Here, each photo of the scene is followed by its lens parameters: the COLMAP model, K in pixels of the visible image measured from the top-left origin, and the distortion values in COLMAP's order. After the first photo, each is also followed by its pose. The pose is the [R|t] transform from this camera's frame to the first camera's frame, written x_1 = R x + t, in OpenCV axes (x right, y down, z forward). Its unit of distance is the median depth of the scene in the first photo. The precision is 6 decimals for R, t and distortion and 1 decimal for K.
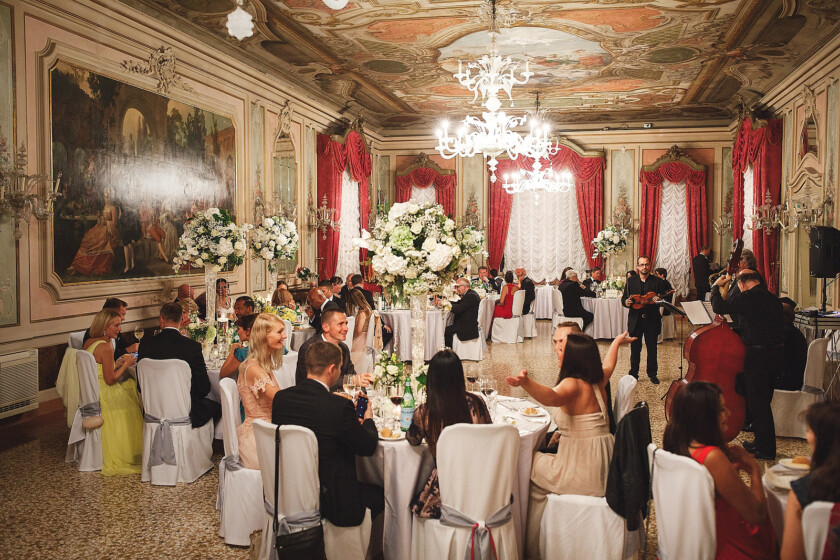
lens RADIAL K [[881.0, 0, 420.0], [0, 881.0, 280.0], [0, 0, 1]] dist [0.000536, 0.005724]
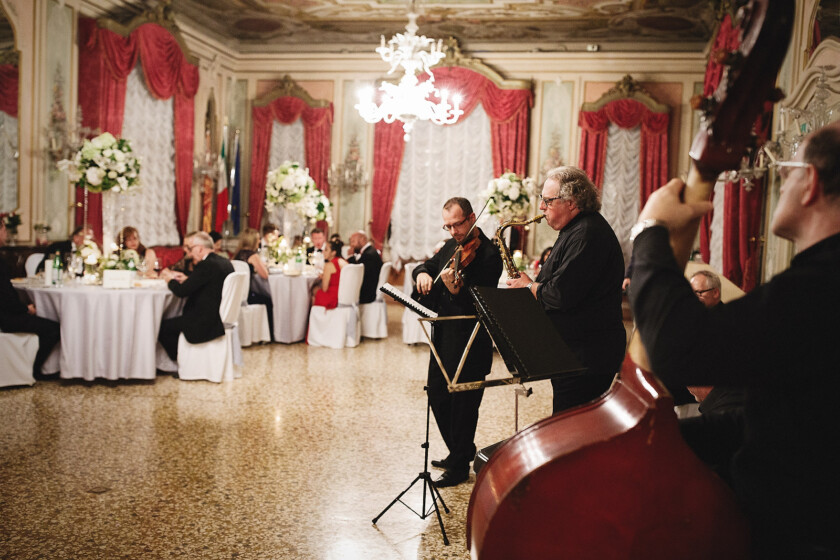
lens RADIAL K [[881.0, 0, 420.0], [0, 881.0, 280.0], [0, 0, 1]] dist [0.000536, 0.005724]
pose [[0.998936, 0.044152, 0.013284, 0.115470], [-0.044403, 0.998829, 0.019220, 0.006258], [-0.012420, -0.019790, 0.999727, 0.276971]]
